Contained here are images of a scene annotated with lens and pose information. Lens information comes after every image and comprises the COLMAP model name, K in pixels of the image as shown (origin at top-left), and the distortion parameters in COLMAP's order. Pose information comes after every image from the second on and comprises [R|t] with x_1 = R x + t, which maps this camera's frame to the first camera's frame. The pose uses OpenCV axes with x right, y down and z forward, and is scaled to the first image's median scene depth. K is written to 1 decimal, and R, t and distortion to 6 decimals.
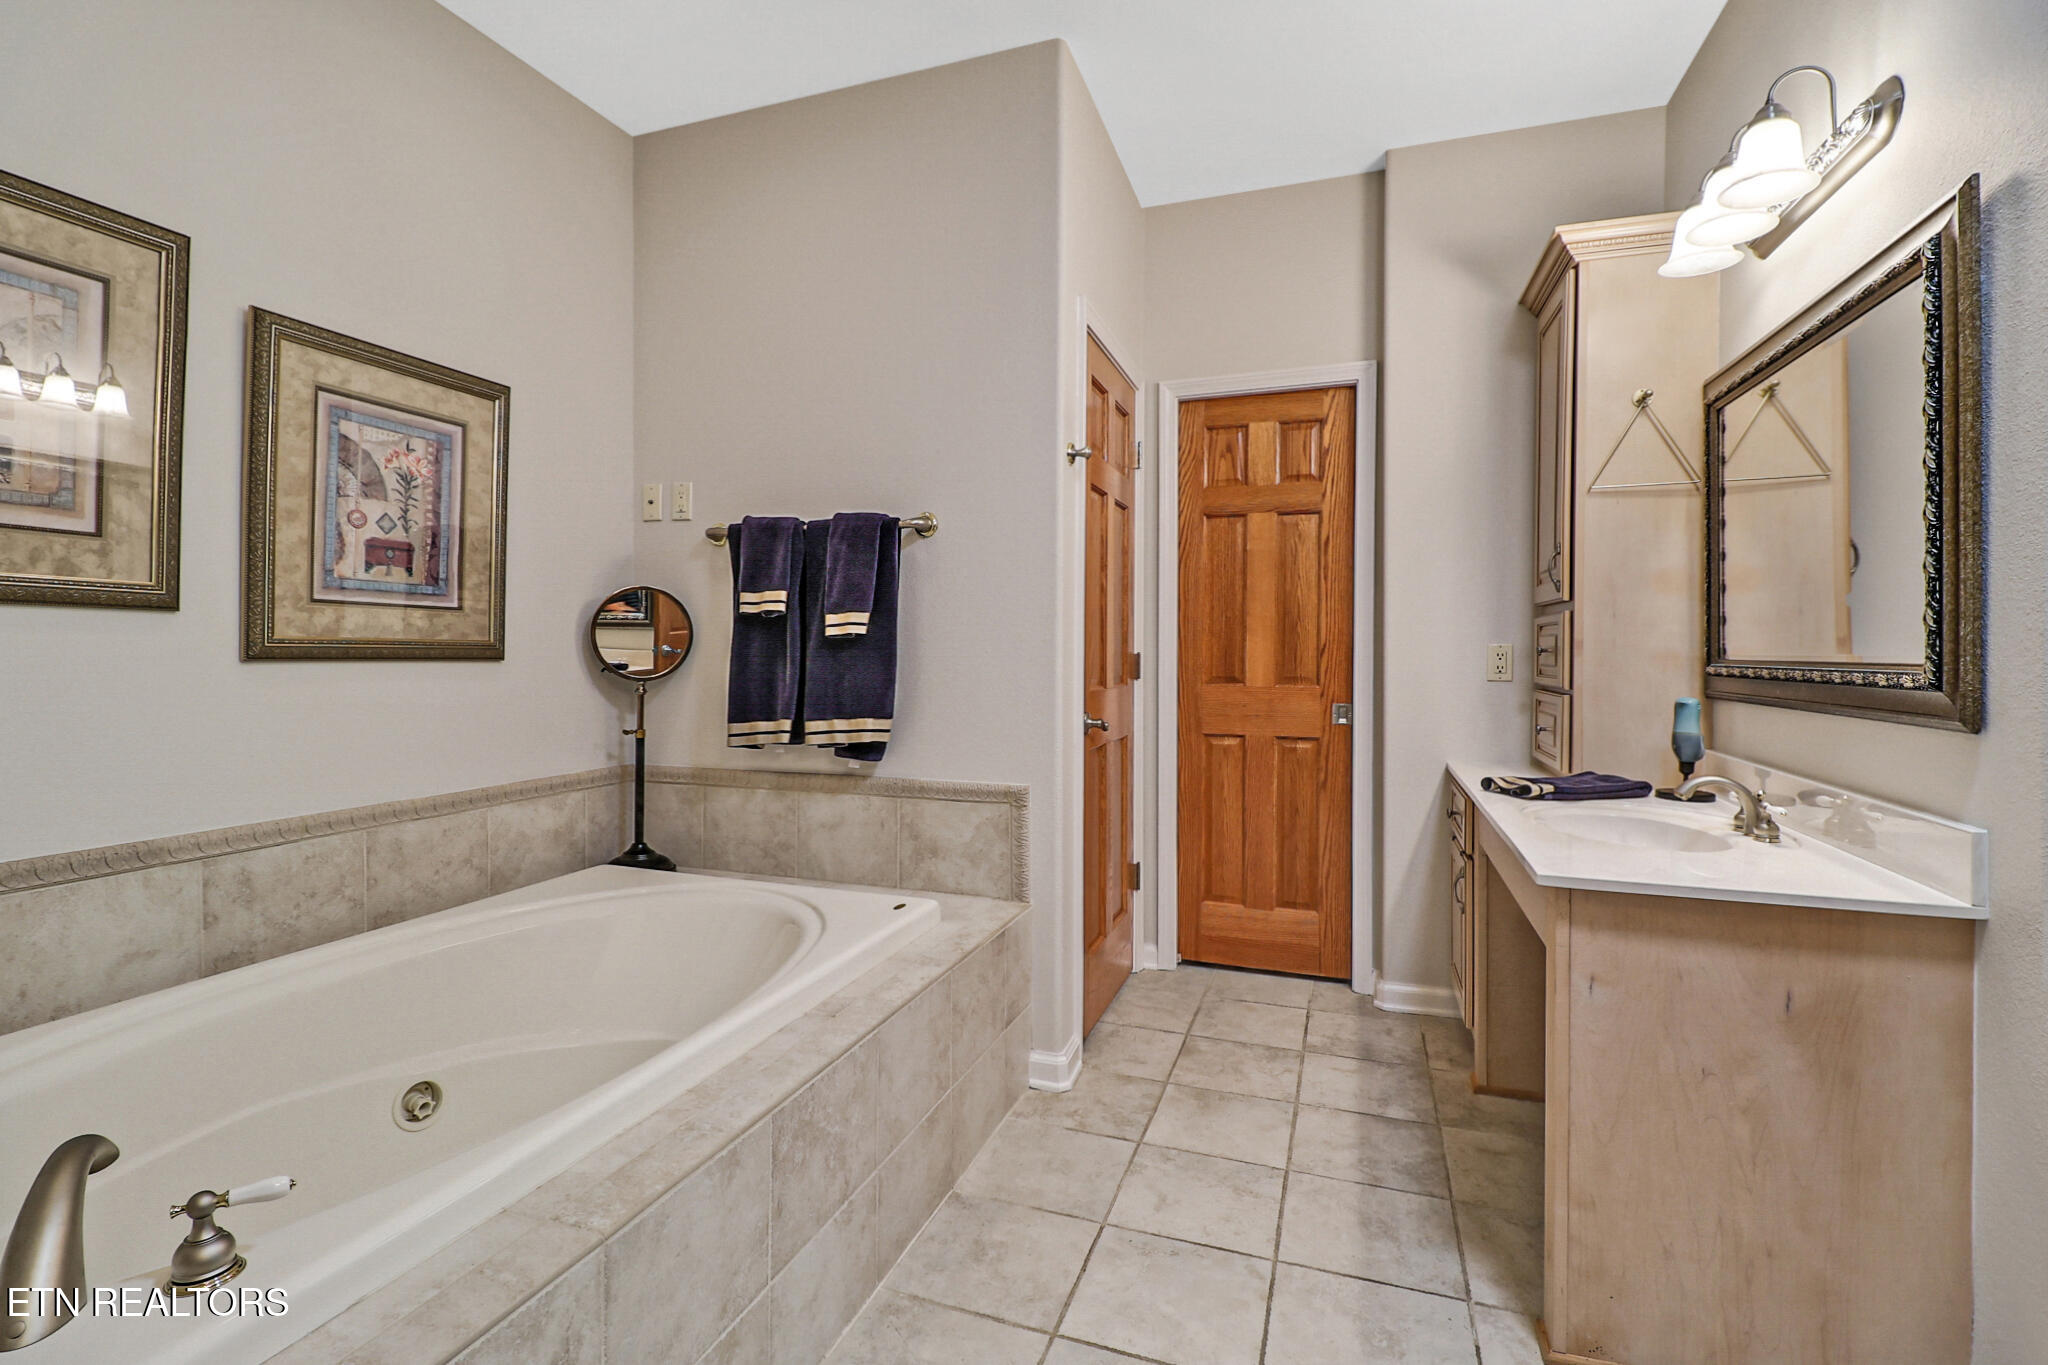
lens RADIAL K [[943.4, 0, 1000.2], [0, 943.4, 655.2], [0, 0, 1]] dist [-0.010018, -0.004705]
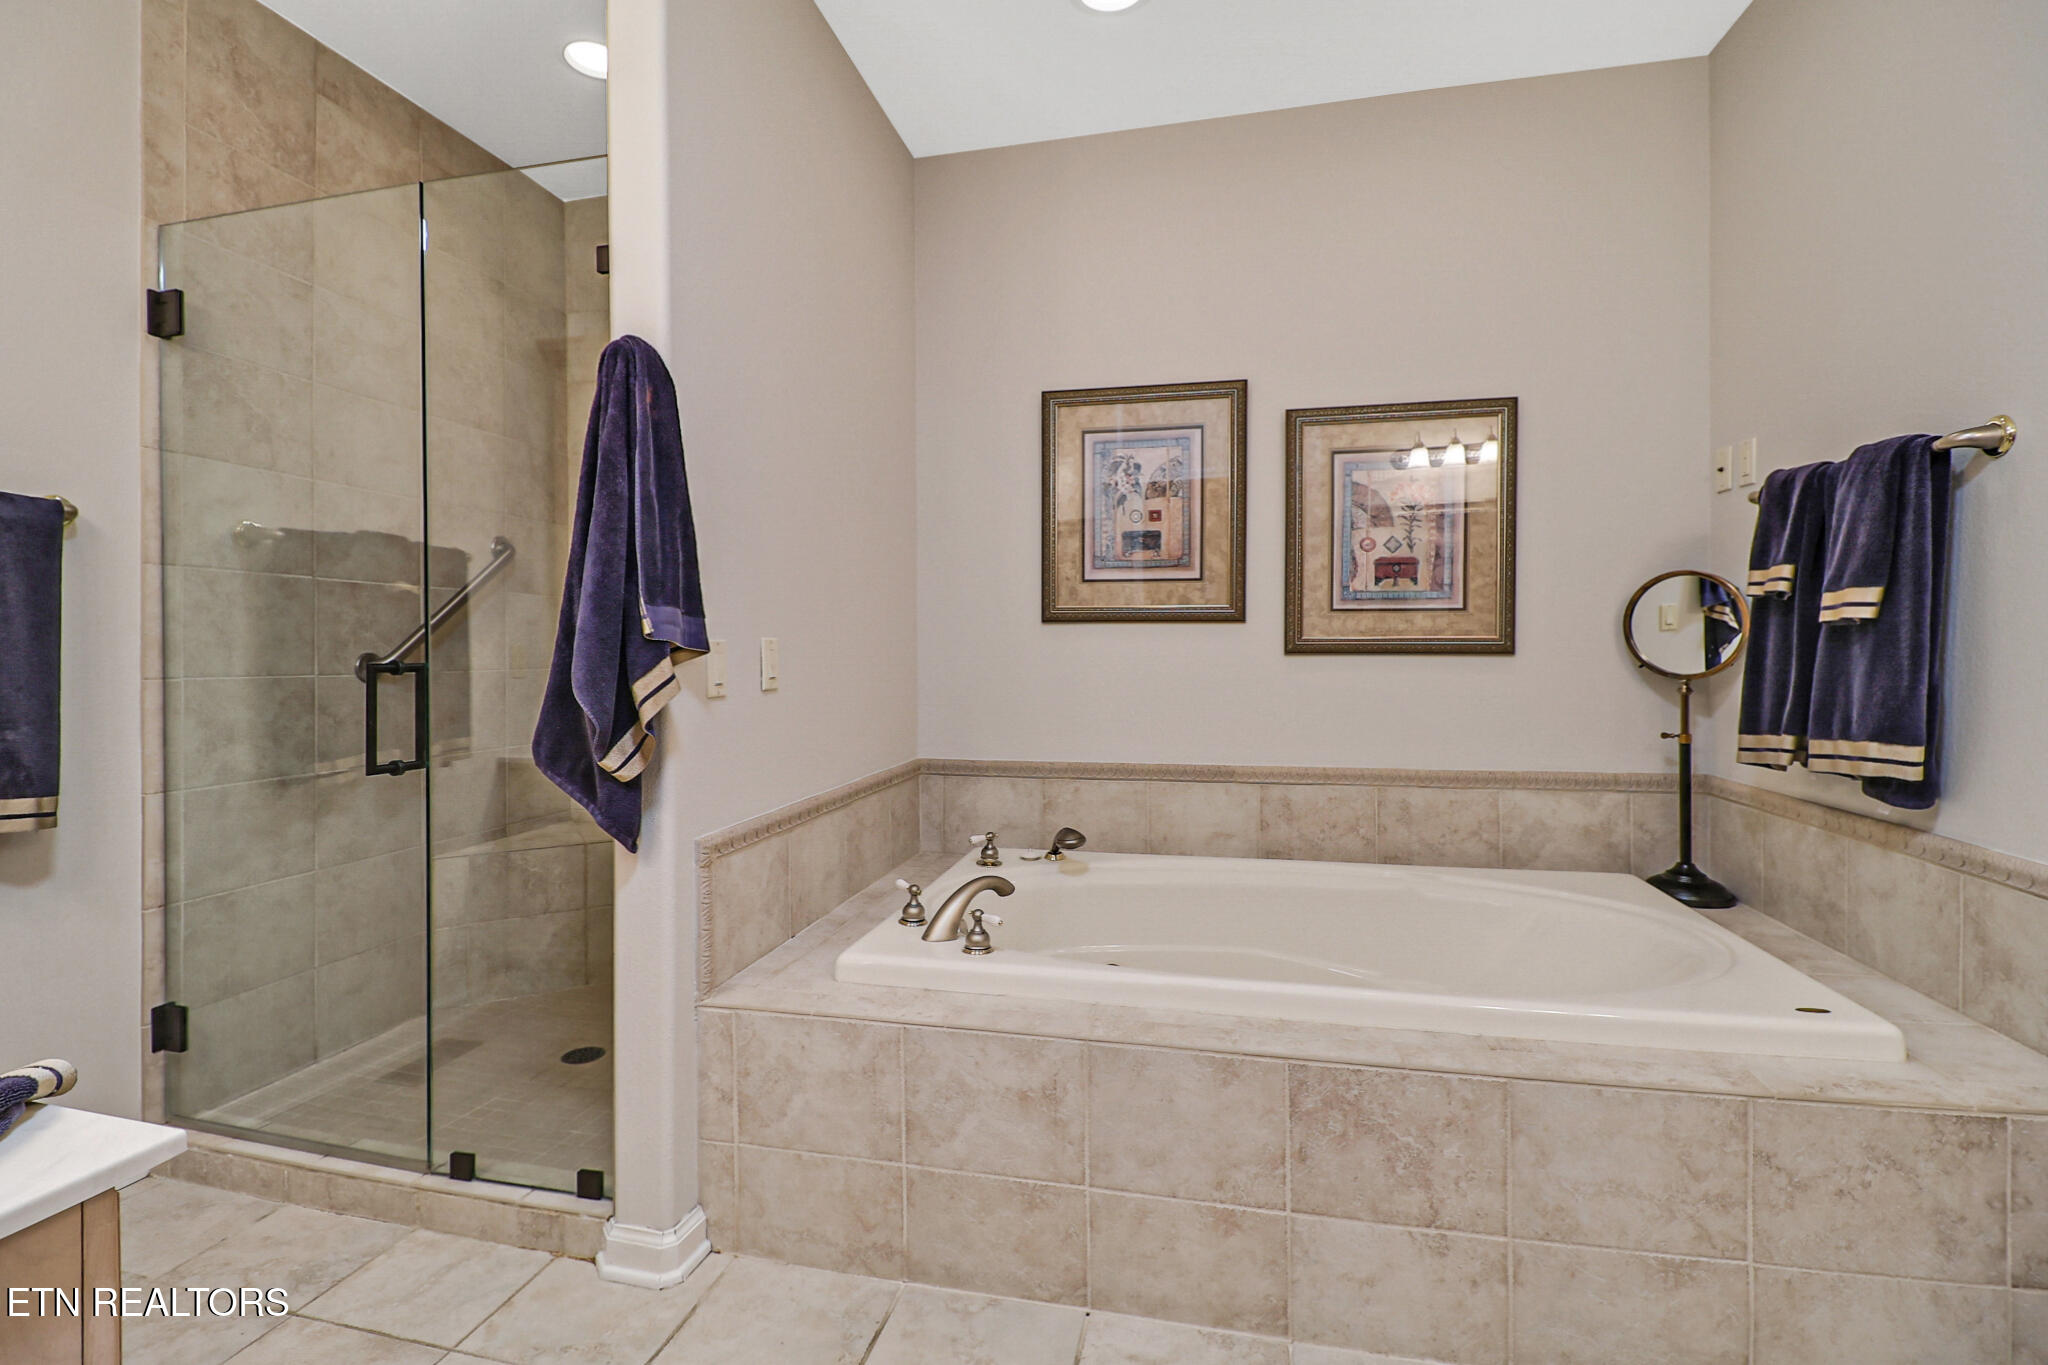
lens RADIAL K [[943.4, 0, 1019.6], [0, 943.4, 666.2], [0, 0, 1]] dist [-0.010018, -0.004705]
pose [[0.128004, 0.015586, -0.991651, 0.520694], [0.001835, 0.999871, 0.015952, 0.000255], [0.991772, -0.003861, 0.127959, 0.346174]]
